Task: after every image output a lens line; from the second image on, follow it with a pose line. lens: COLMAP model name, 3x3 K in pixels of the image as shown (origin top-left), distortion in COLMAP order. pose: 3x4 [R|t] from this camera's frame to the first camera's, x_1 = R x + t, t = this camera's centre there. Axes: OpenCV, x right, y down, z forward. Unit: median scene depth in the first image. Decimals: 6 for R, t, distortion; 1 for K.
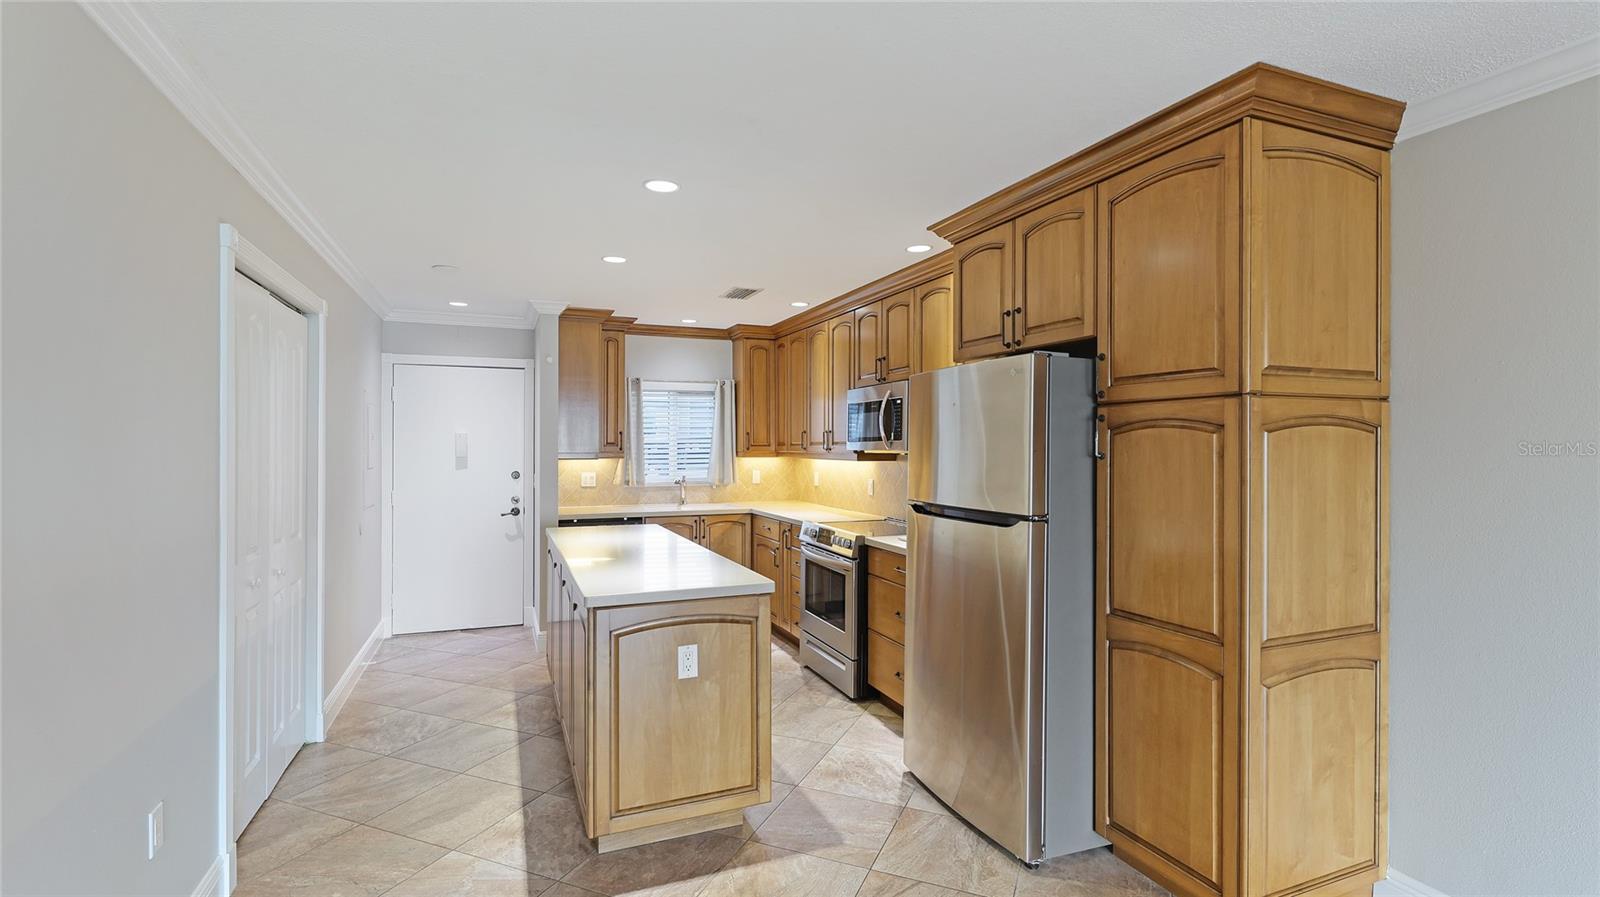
lens RADIAL K [[732.8, 0, 790.3], [0, 732.8, 444.3], [0, 0, 1]] dist [0.003091, -0.000938]
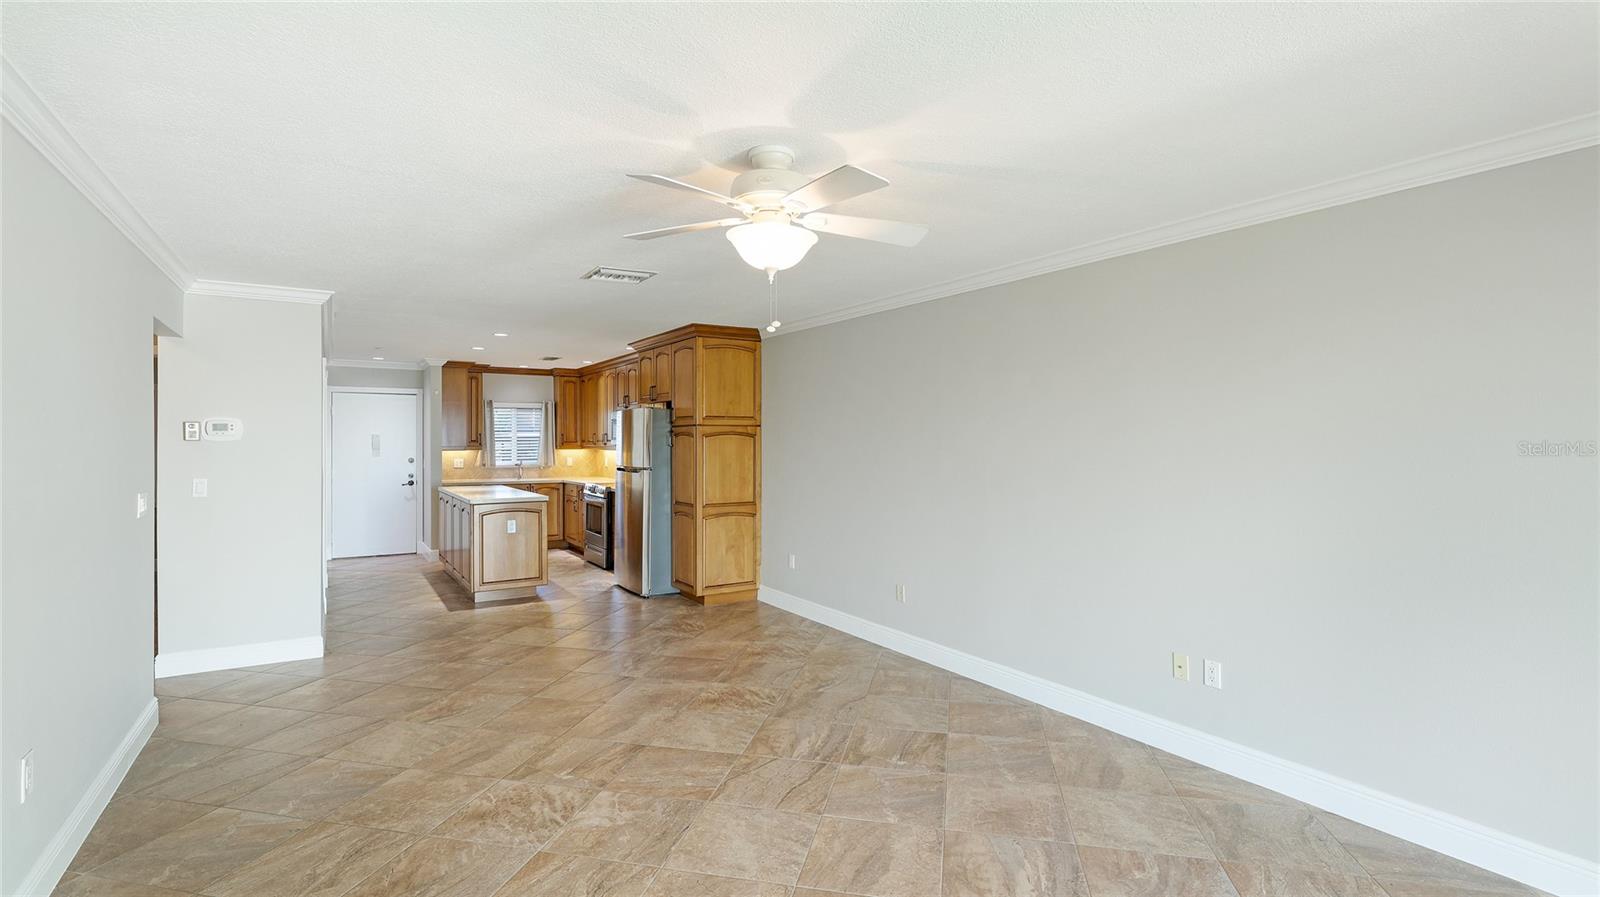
lens RADIAL K [[732.8, 0, 793.1], [0, 732.8, 445.7], [0, 0, 1]] dist [0.003091, -0.000938]
pose [[0.983079, -0.002439, 0.183167, 0.173300], [0.001188, 0.999975, 0.006939, -0.000774], [-0.183179, -0.006604, 0.983057, -0.819245]]
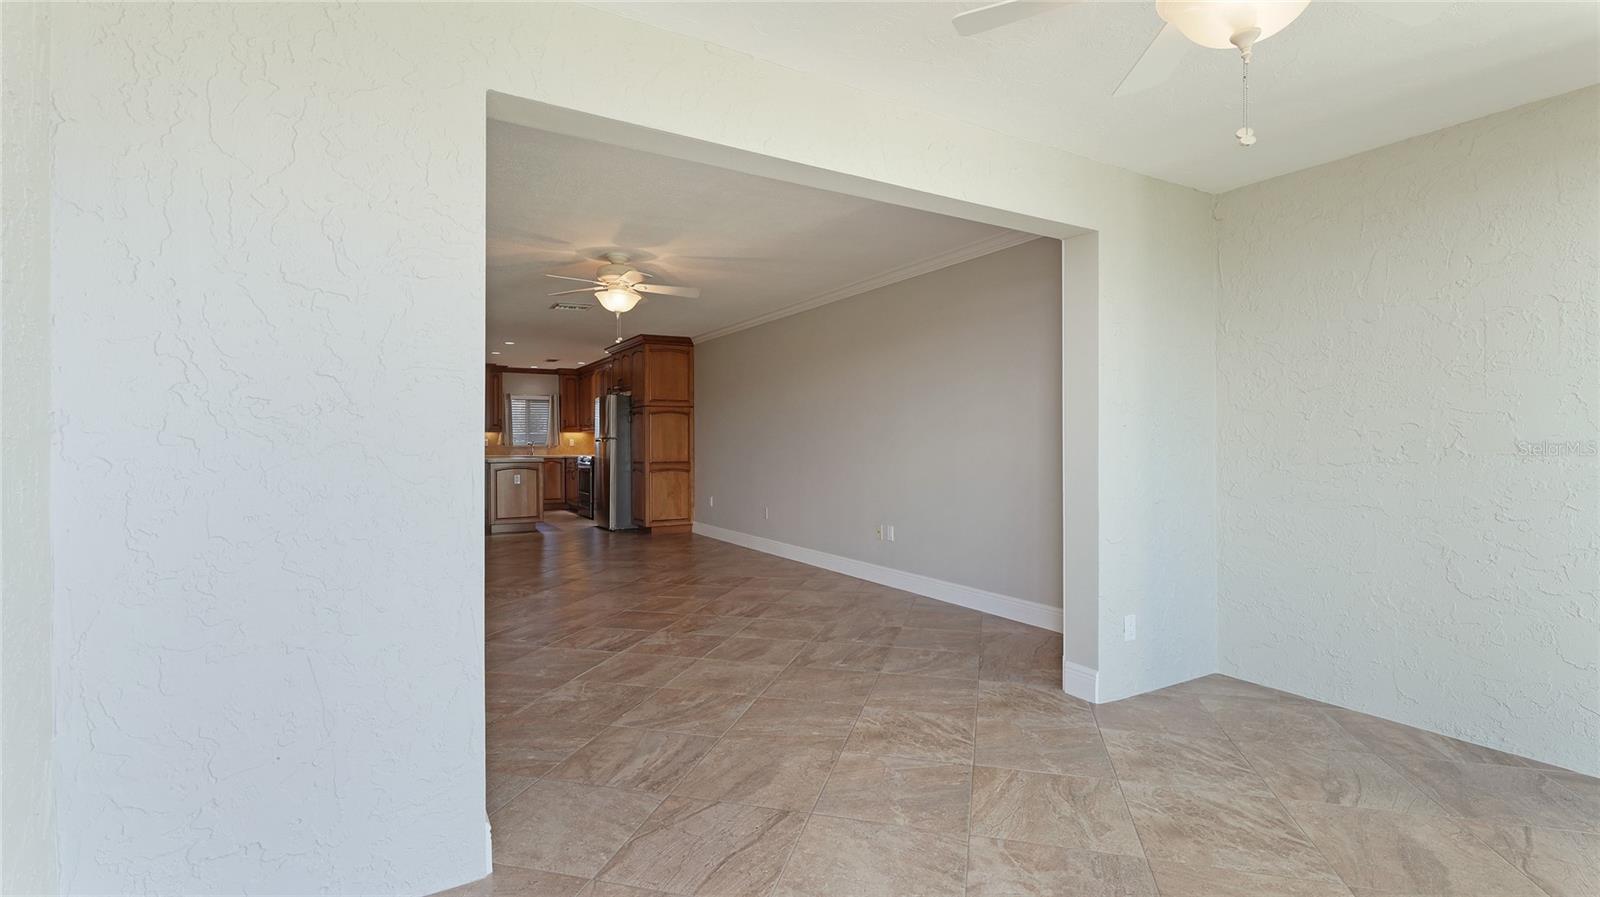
lens RADIAL K [[732.8, 0, 798.9], [0, 732.8, 451.7], [0, 0, 1]] dist [0.003091, -0.000938]
pose [[0.989097, -0.003944, 0.147215, 0.339764], [0.002548, 0.999950, 0.009671, 0.063936], [-0.147246, -0.009190, 0.989057, -1.340756]]
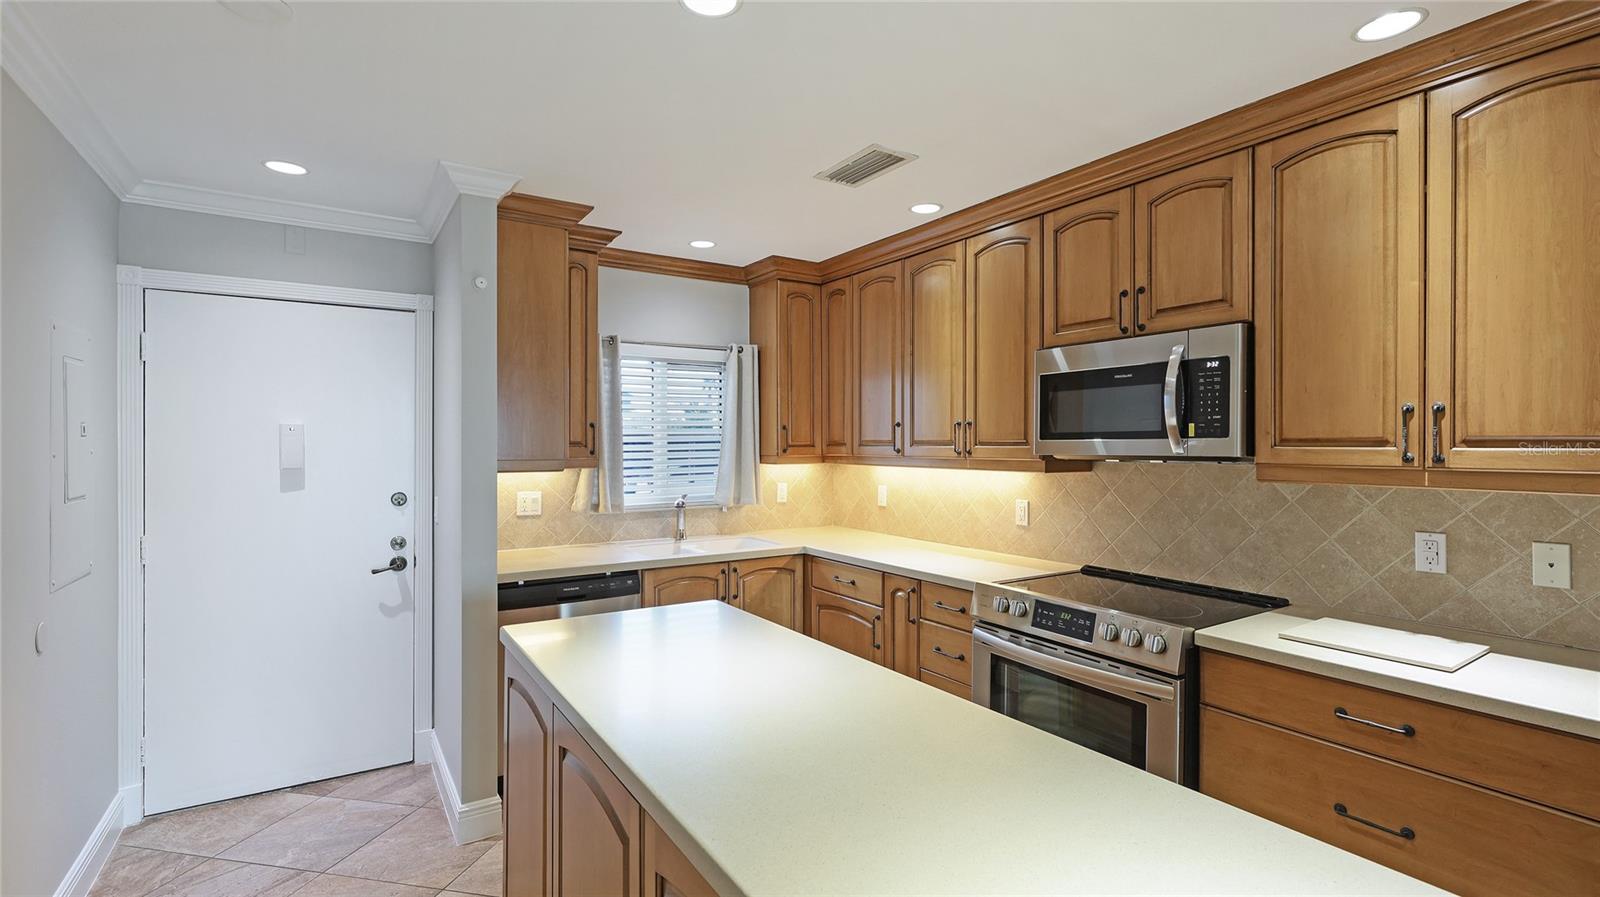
lens RADIAL K [[732.8, 0, 802.0], [0, 732.8, 444.9], [0, 0, 1]] dist [0.003091, -0.000938]
pose [[0.982099, -0.001499, 0.188359, -0.192989], [0.001067, 0.999997, 0.002395, -0.001071], [-0.188362, -0.002151, 0.982097, 0.423505]]
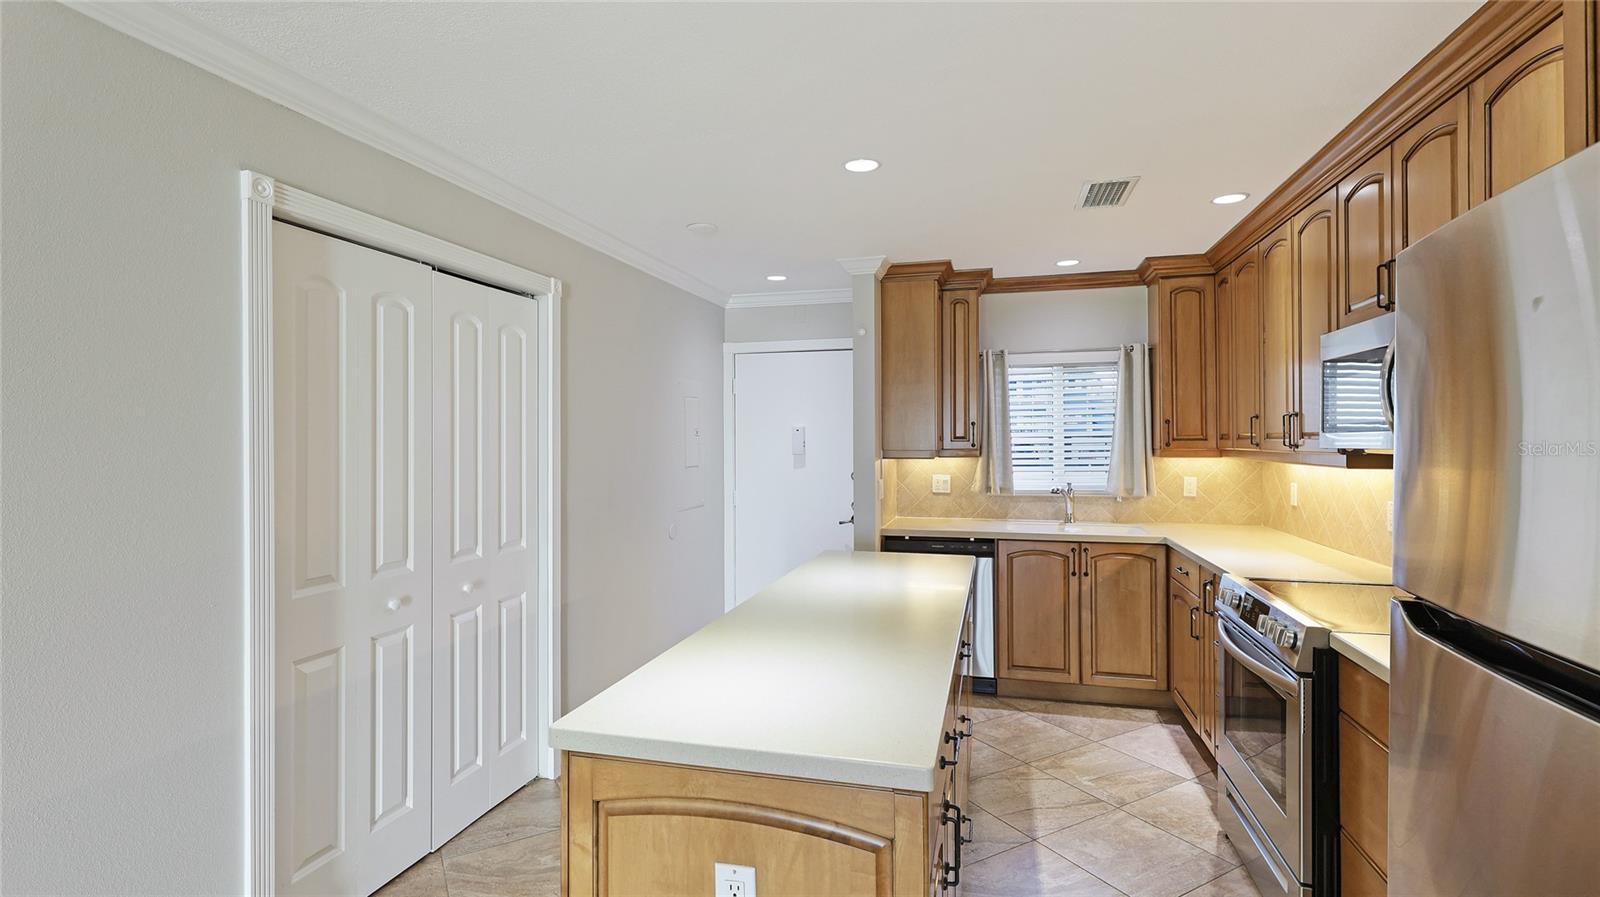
lens RADIAL K [[732.8, 0, 797.5], [0, 732.8, 435.9], [0, 0, 1]] dist [0.003091, -0.000938]
pose [[0.798063, -0.007886, -0.602523, 0.087274], [0.005861, 0.999969, -0.005326, -0.000248], [0.602546, 0.000719, 0.798084, 0.315820]]
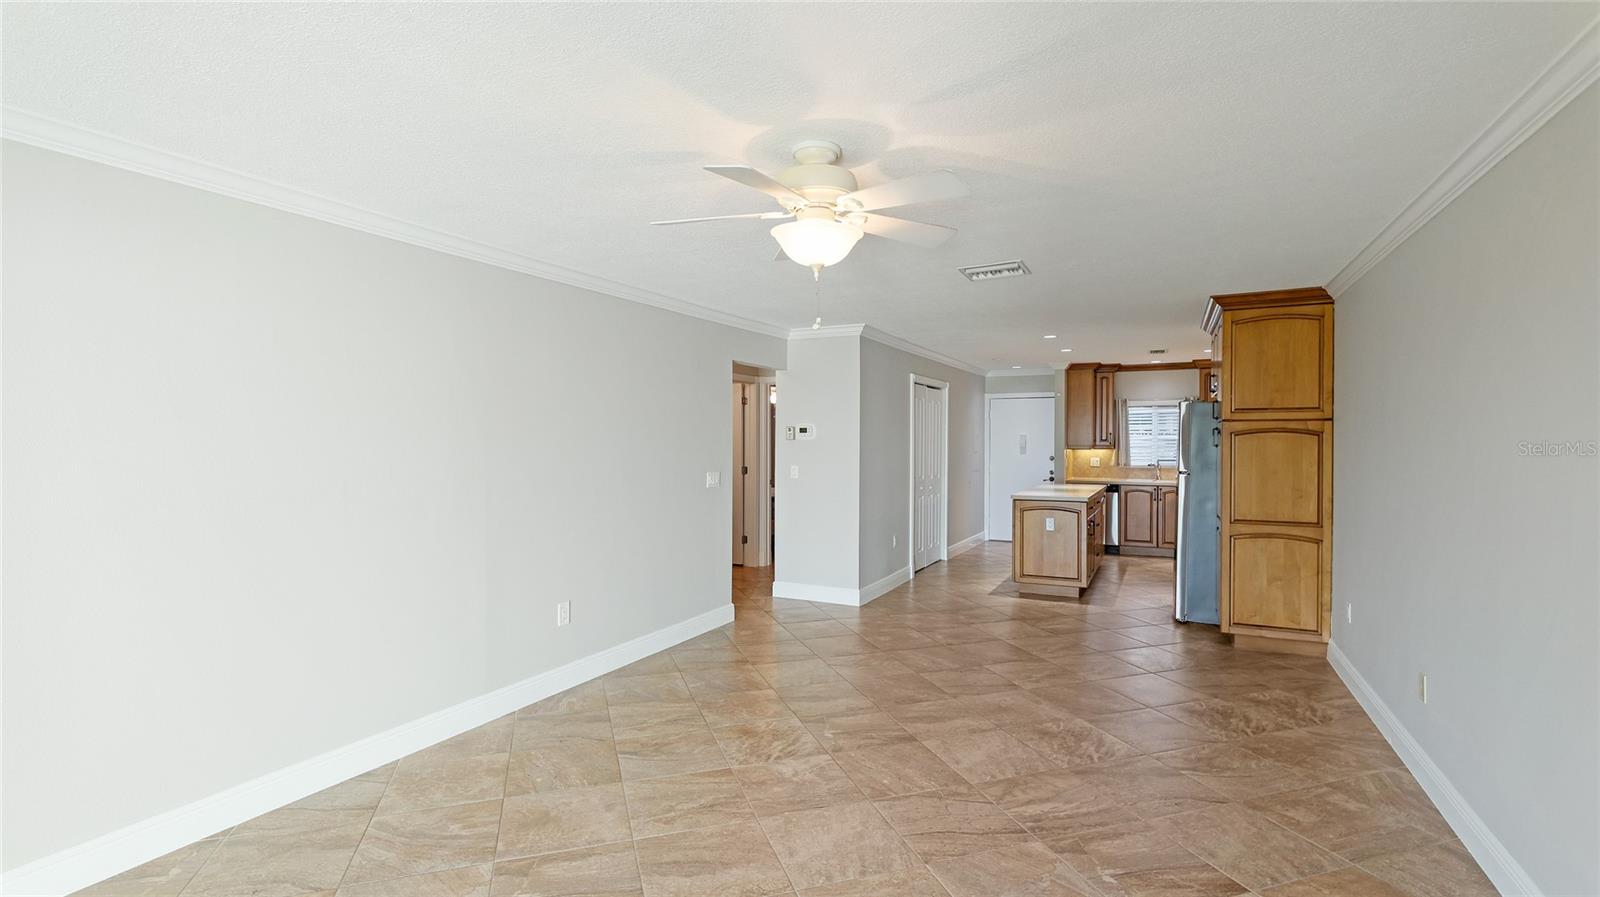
lens RADIAL K [[732.8, 0, 807.4], [0, 732.8, 448.2], [0, 0, 1]] dist [0.003091, -0.000938]
pose [[0.669197, 0.007701, -0.743045, 0.590206], [-0.000174, 0.999948, 0.010207, 0.000194], [0.743085, -0.006702, 0.669163, -0.668471]]
